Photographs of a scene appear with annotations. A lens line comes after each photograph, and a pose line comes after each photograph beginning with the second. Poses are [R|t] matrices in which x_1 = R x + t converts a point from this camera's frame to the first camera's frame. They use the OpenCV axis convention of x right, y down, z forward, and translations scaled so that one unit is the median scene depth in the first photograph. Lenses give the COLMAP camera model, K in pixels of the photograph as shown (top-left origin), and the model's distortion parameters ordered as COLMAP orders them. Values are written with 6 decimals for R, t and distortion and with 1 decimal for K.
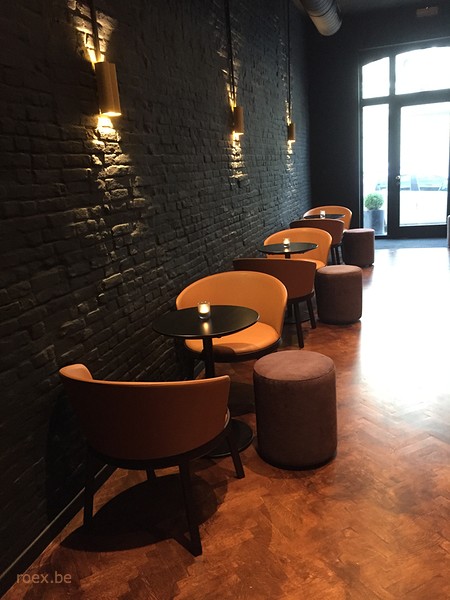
lens RADIAL K [[511.4, 0, 225.8], [0, 511.4, 300.3], [0, 0, 1]] dist [0.074210, -0.099653]
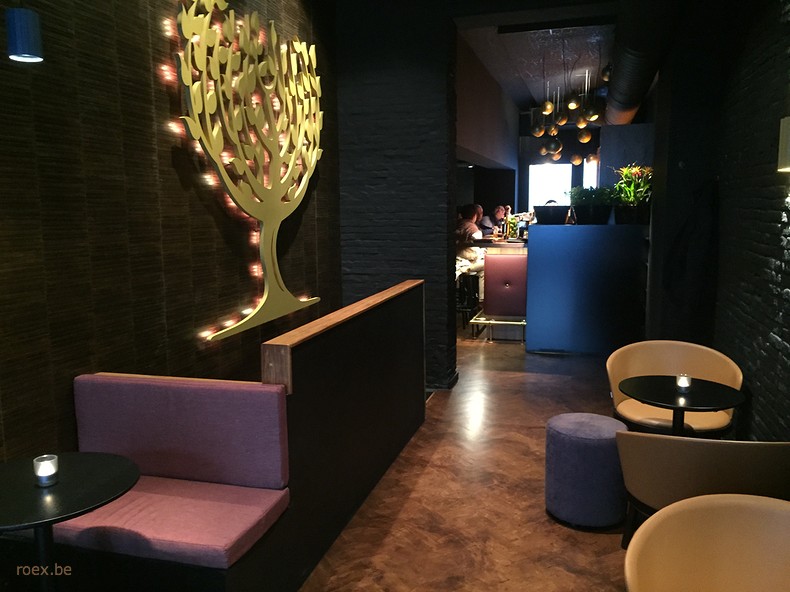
lens RADIAL K [[673.4, 0, 396.3], [0, 673.4, 294.4], [0, 0, 1]] dist [0.074210, -0.099653]
pose [[-0.996075, 0.085680, -0.022193, 0.473182], [0.071111, 0.924011, 0.375695, -0.609025], [0.052697, 0.372642, -0.926478, 1.997761]]
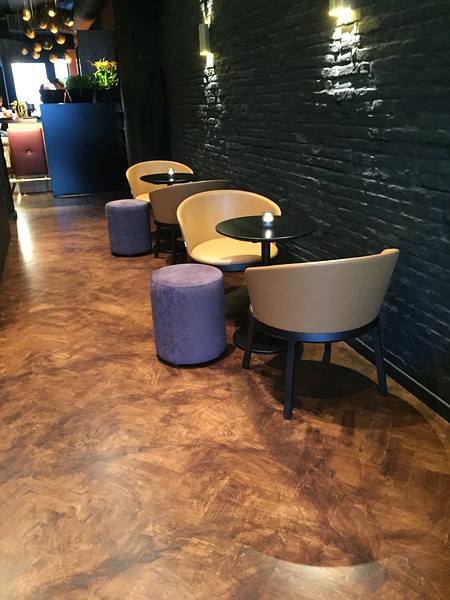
lens RADIAL K [[511.4, 0, 224.8], [0, 511.4, 305.7], [0, 0, 1]] dist [0.074210, -0.099653]
pose [[-0.802403, 0.307973, -0.511177, 0.858249], [-0.059738, 0.810803, 0.582262, -0.652736], [0.593785, 0.497745, -0.632193, 2.439064]]
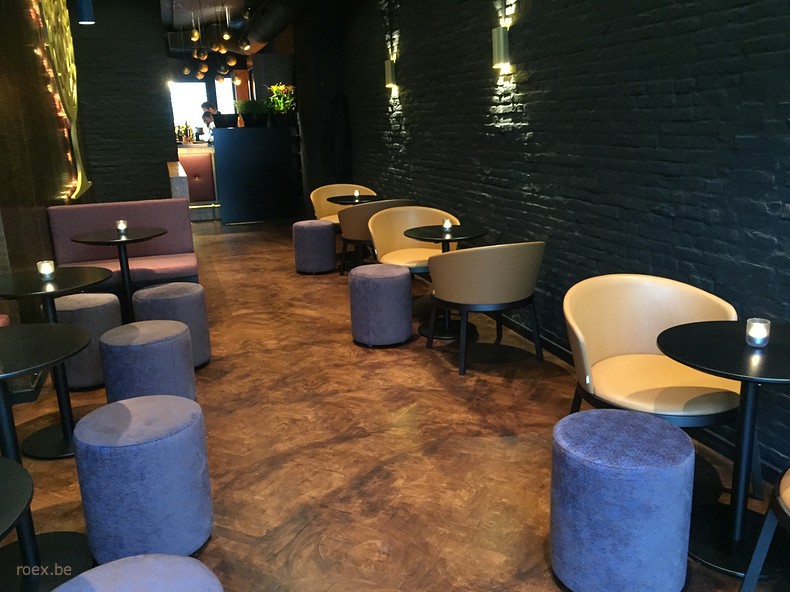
lens RADIAL K [[673.4, 0, 397.7], [0, 673.4, 299.0], [0, 0, 1]] dist [0.074210, -0.099653]
pose [[-0.806879, 0.244814, -0.537599, 1.229355], [-0.057011, 0.873557, 0.483371, -0.827957], [0.587959, 0.420670, -0.690898, 2.888274]]
